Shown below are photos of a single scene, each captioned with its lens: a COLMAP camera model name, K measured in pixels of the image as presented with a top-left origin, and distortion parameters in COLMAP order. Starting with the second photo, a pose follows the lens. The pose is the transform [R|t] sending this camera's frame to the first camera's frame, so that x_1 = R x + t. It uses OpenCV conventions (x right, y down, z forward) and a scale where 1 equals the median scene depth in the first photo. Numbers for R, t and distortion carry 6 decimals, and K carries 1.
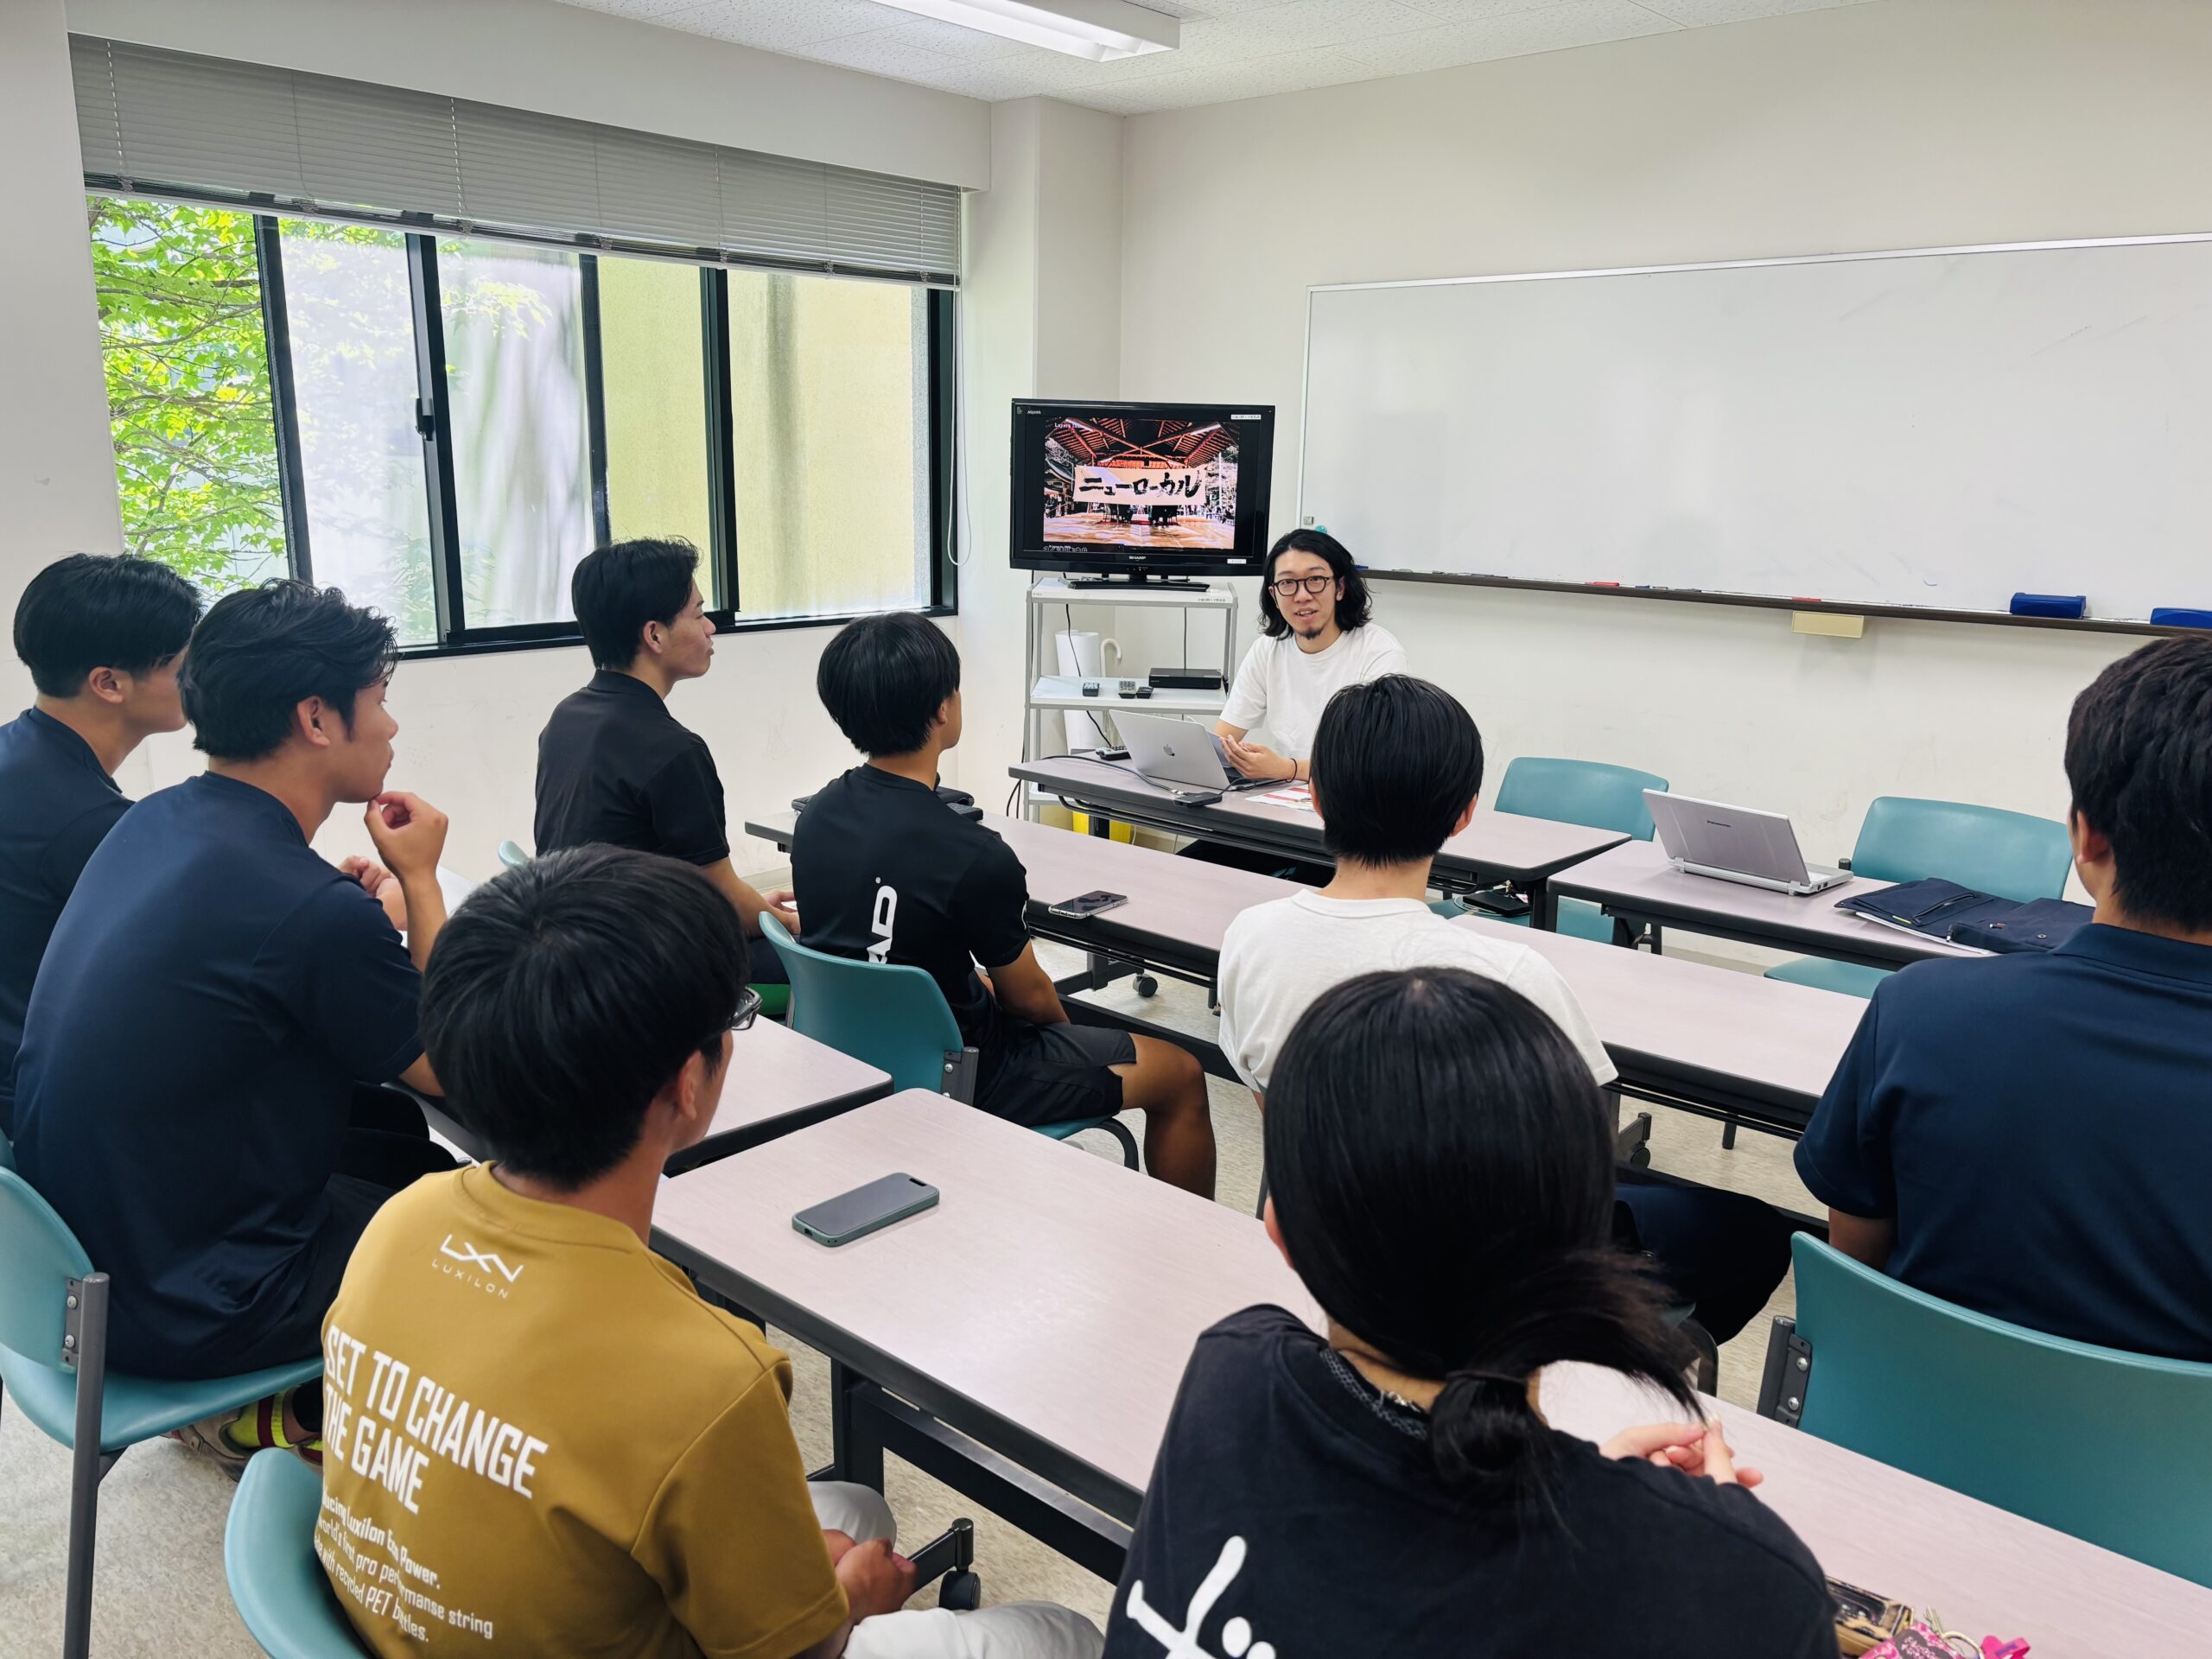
lens RADIAL K [[1662.4, 0, 1106.0], [0, 1662.4, 829.5], [0, 0, 1]] dist [-0.003582, 0.006340]
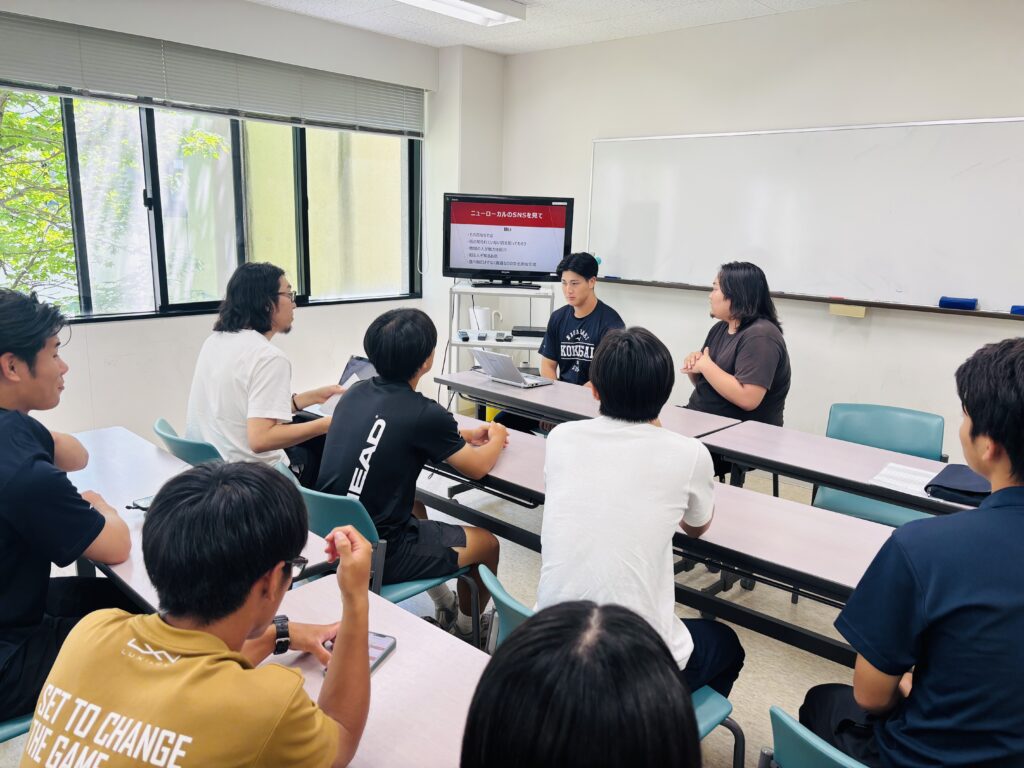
lens RADIAL K [[765.4, 0, 512.0], [0, 765.4, 384.0], [0, 0, 1]] dist [0.003702, -0.009616]
pose [[0.999908, 0.012780, -0.004639, 0.032747], [-0.012824, 0.999874, -0.009400, -0.018784], [0.004518, 0.009459, 0.999945, 0.069625]]
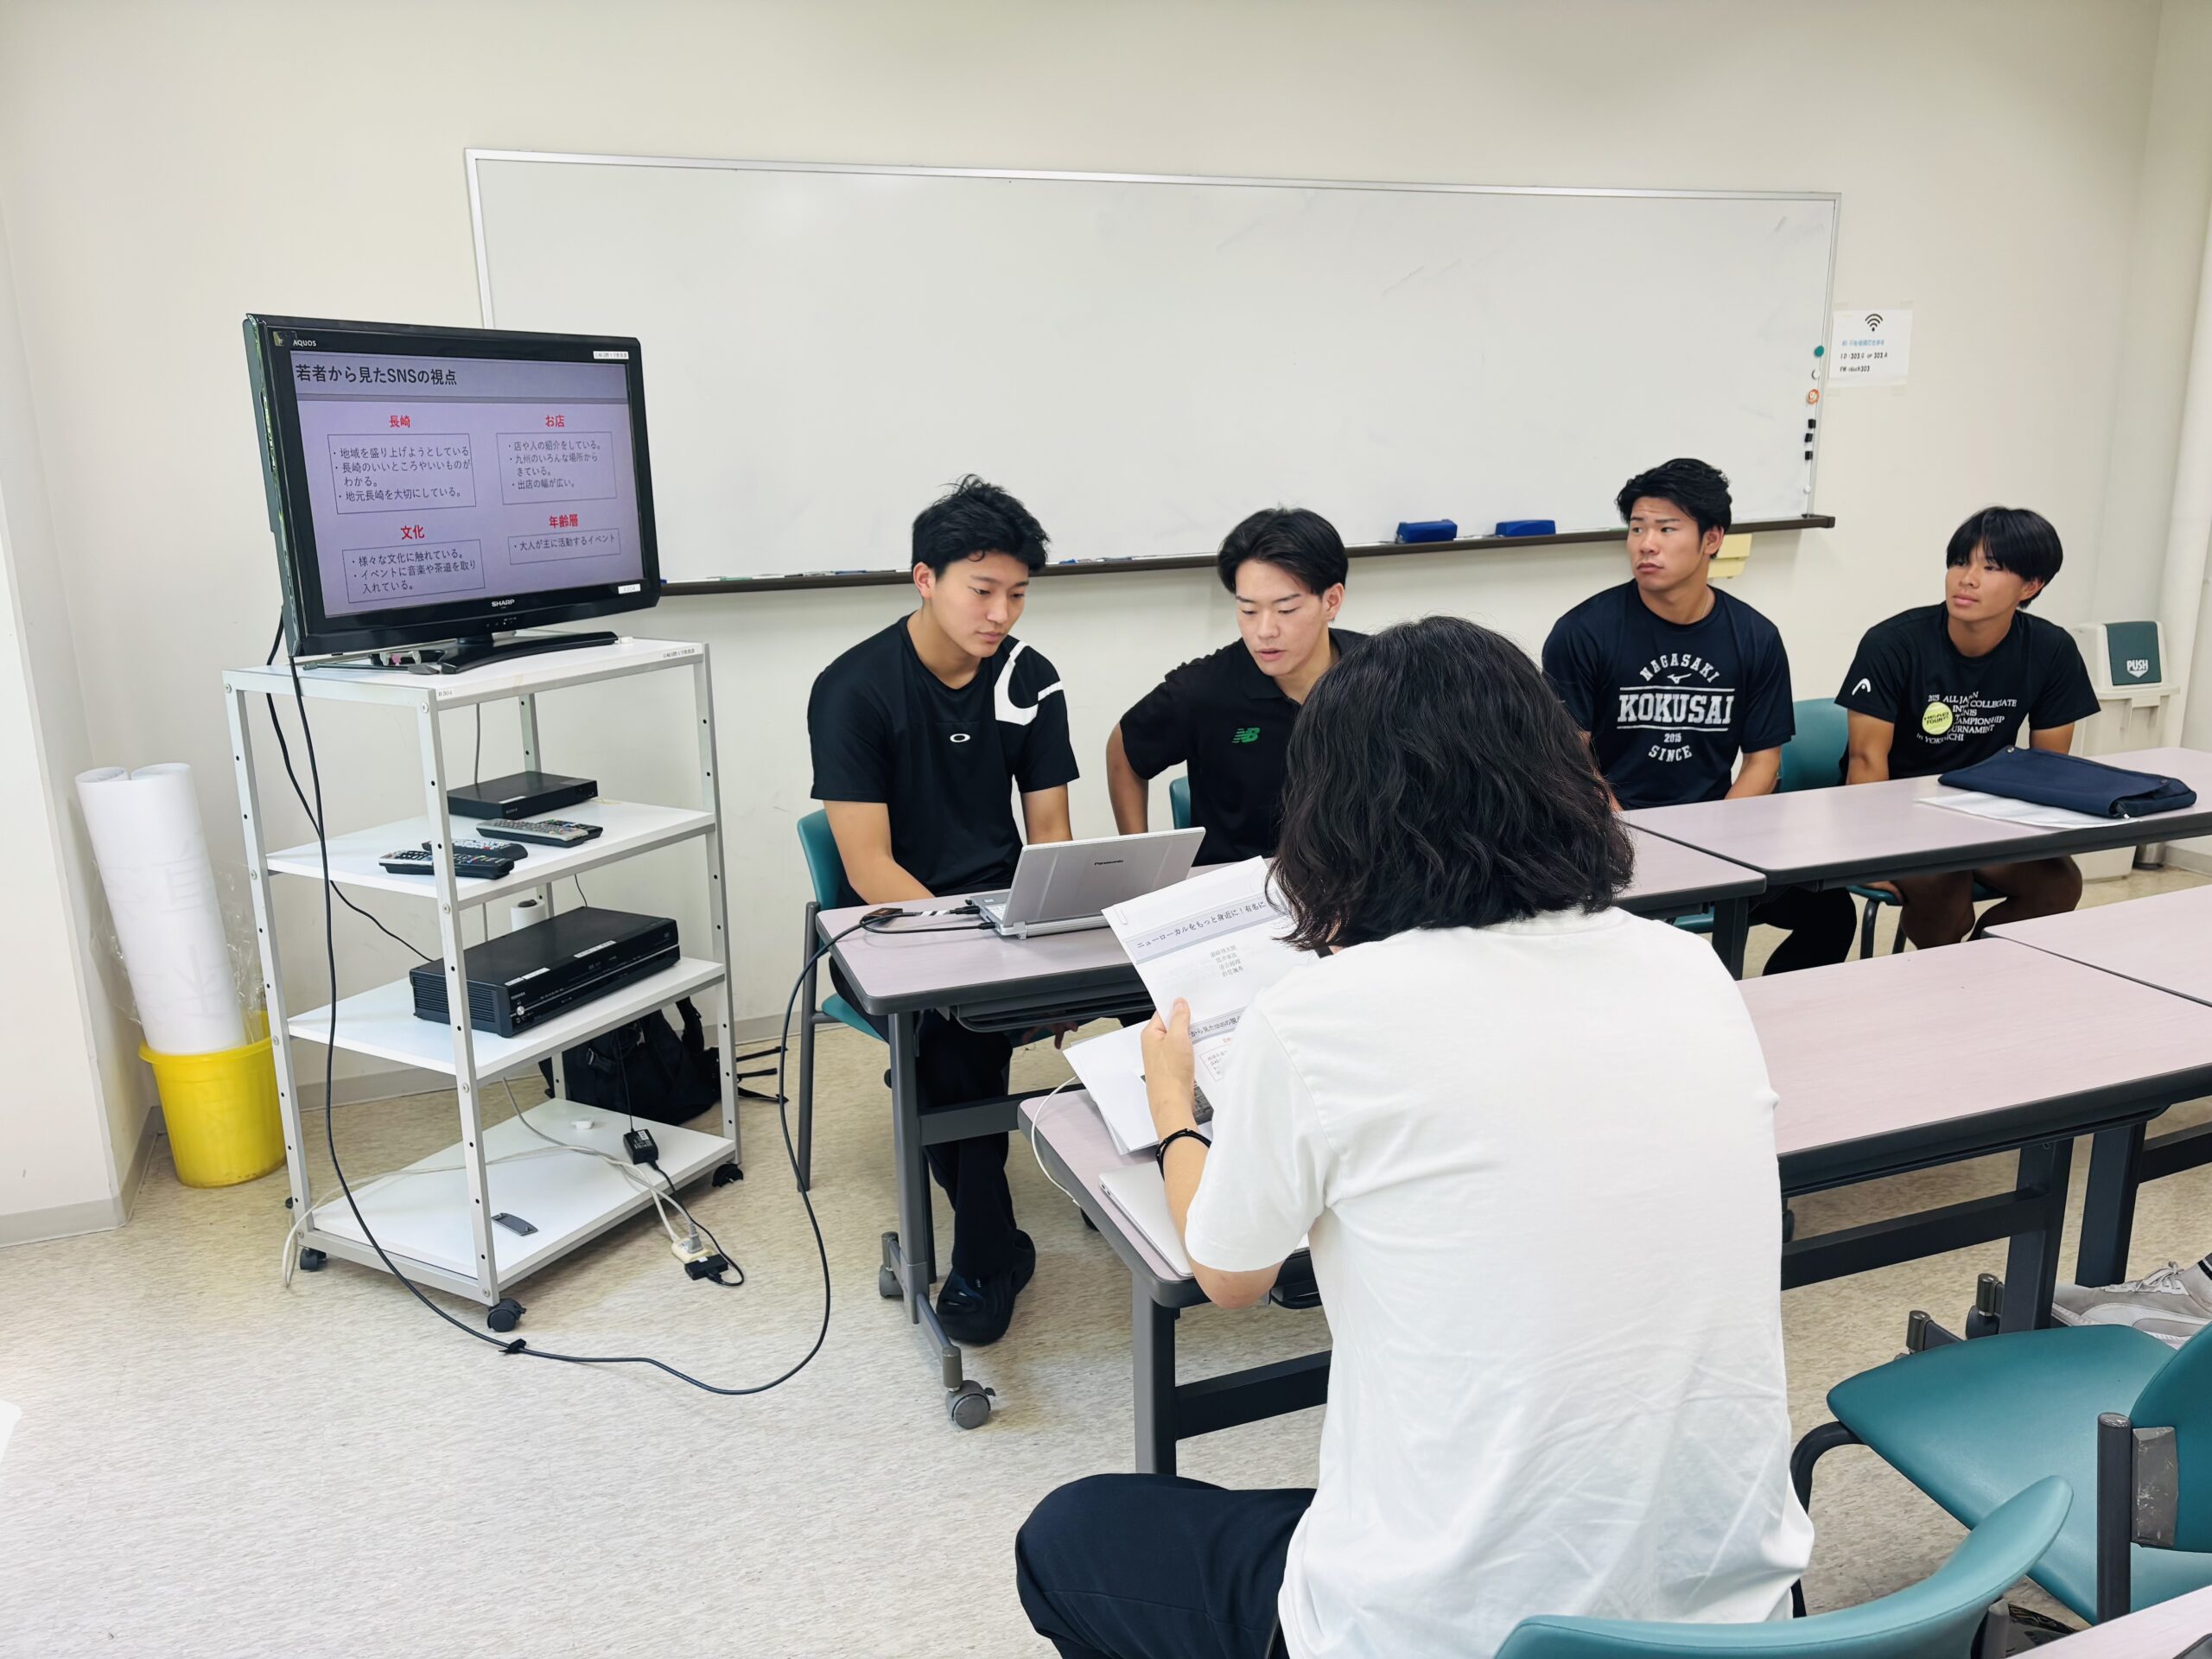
lens RADIAL K [[1662.4, 0, 1106.0], [0, 1662.4, 829.5], [0, 0, 1]] dist [-0.003582, 0.006340]
pose [[0.439035, -0.236360, 0.866823, -0.399450], [0.232904, 0.961738, 0.144278, -0.122744], [-0.867758, 0.138544, 0.477286, 0.559383]]
